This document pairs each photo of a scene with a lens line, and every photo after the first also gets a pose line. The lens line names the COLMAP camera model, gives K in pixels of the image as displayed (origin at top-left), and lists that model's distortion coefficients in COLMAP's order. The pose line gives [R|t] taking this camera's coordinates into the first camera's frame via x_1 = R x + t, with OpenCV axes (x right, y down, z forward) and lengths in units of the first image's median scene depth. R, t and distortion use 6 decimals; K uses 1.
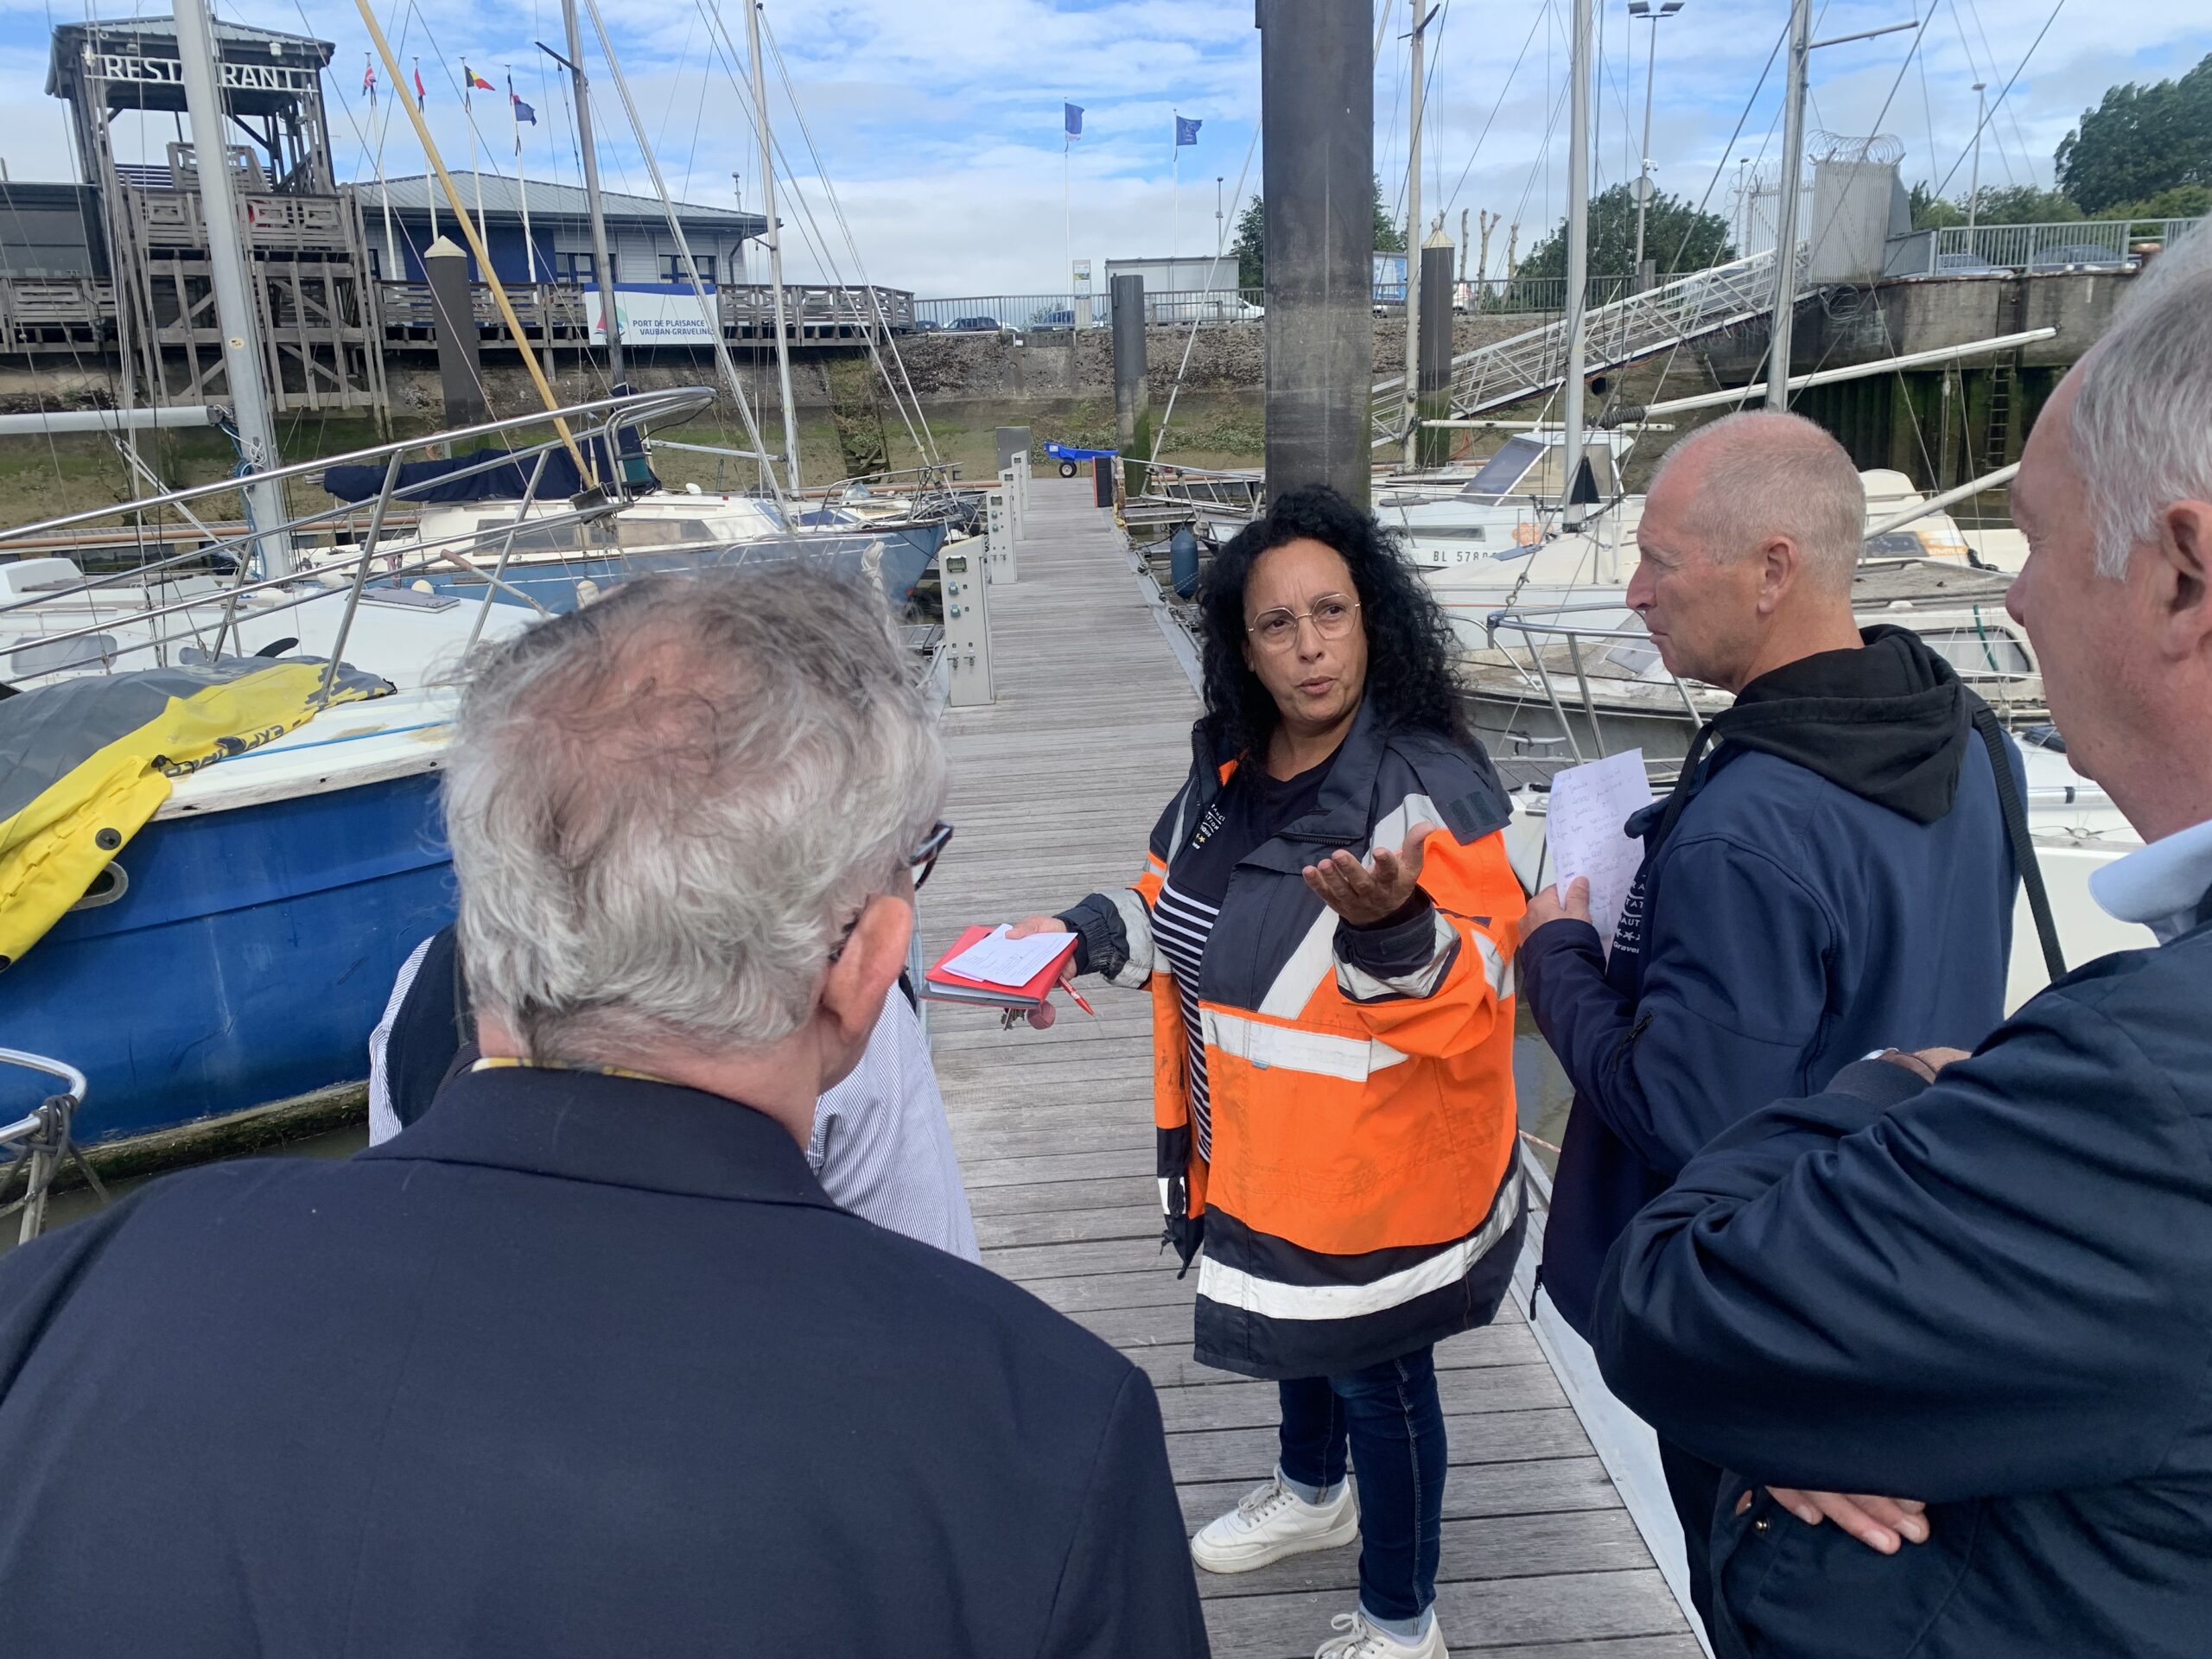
lens RADIAL K [[1663.8, 0, 1106.0], [0, 1663.8, 829.5], [0, 0, 1]] dist [0.006448, 0.002191]
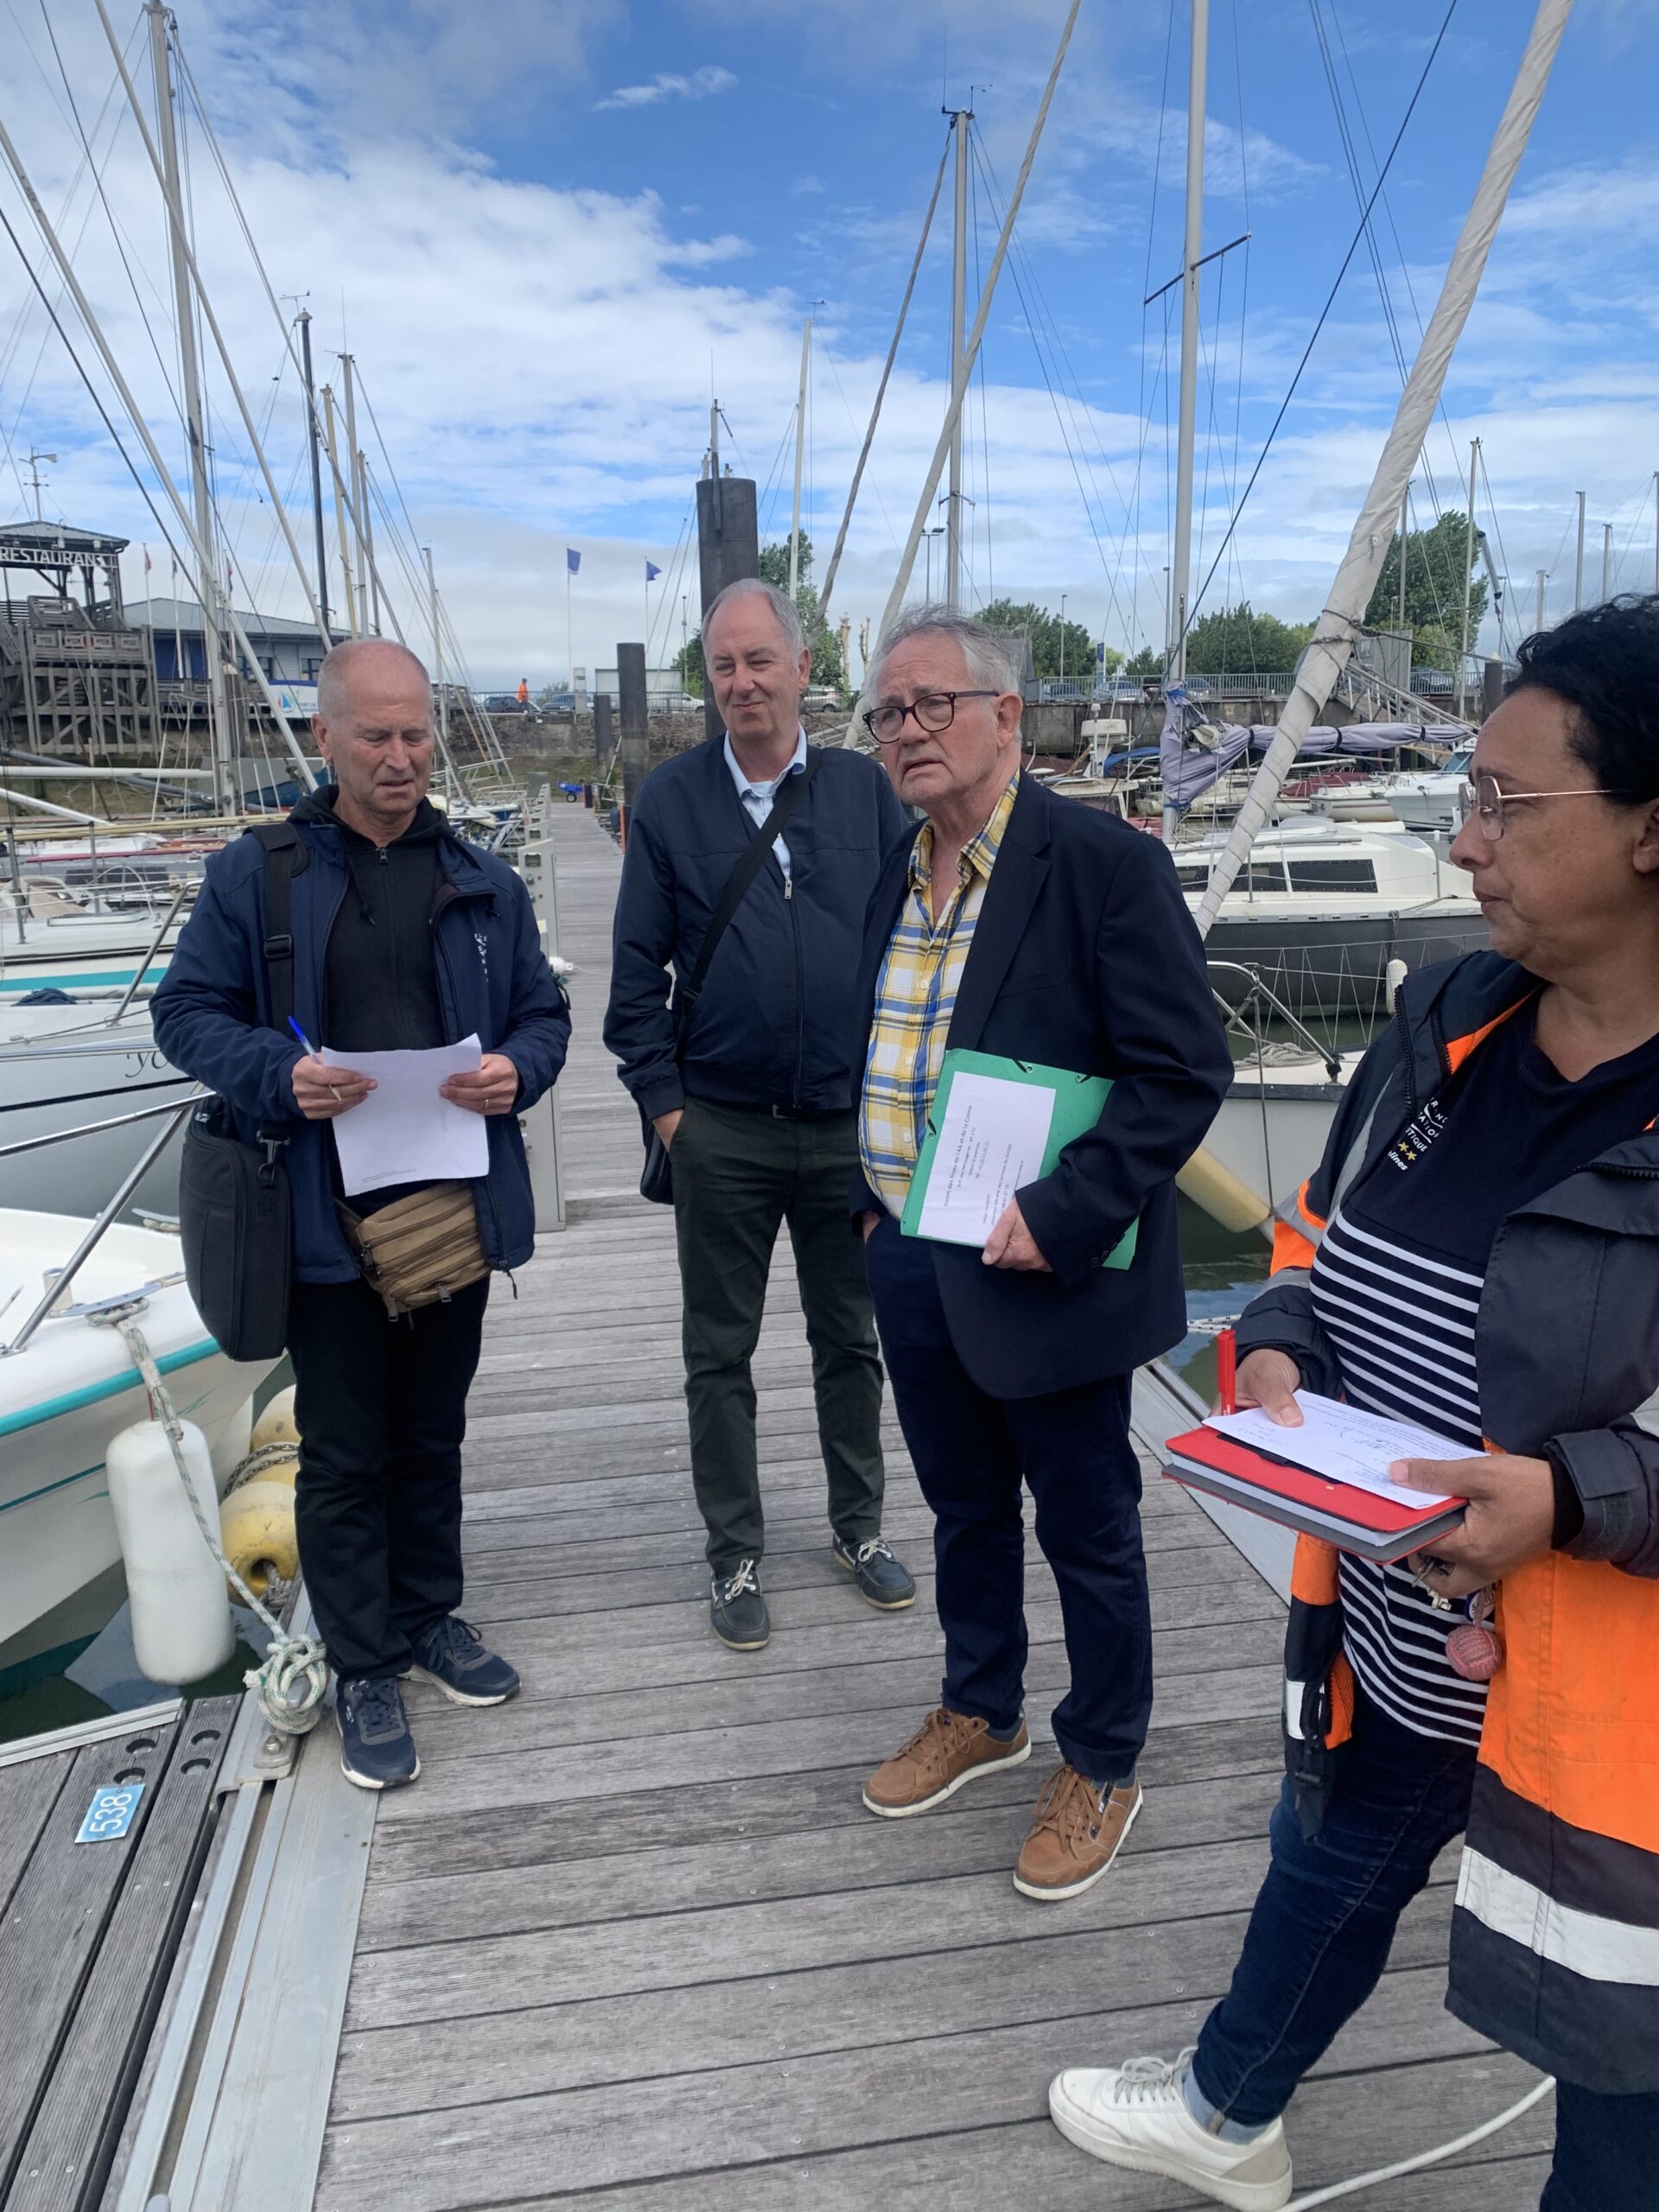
lens RADIAL K [[1663.8, 0, 829.5], [0, 1663.8, 1106.0], [0, 0, 1]] dist [0.006448, 0.002191]
pose [[0.991558, -0.008202, 0.129404, 0.016493], [0.014553, 0.998731, -0.048206, 0.191413], [-0.128845, 0.049682, 0.990419, -0.729256]]
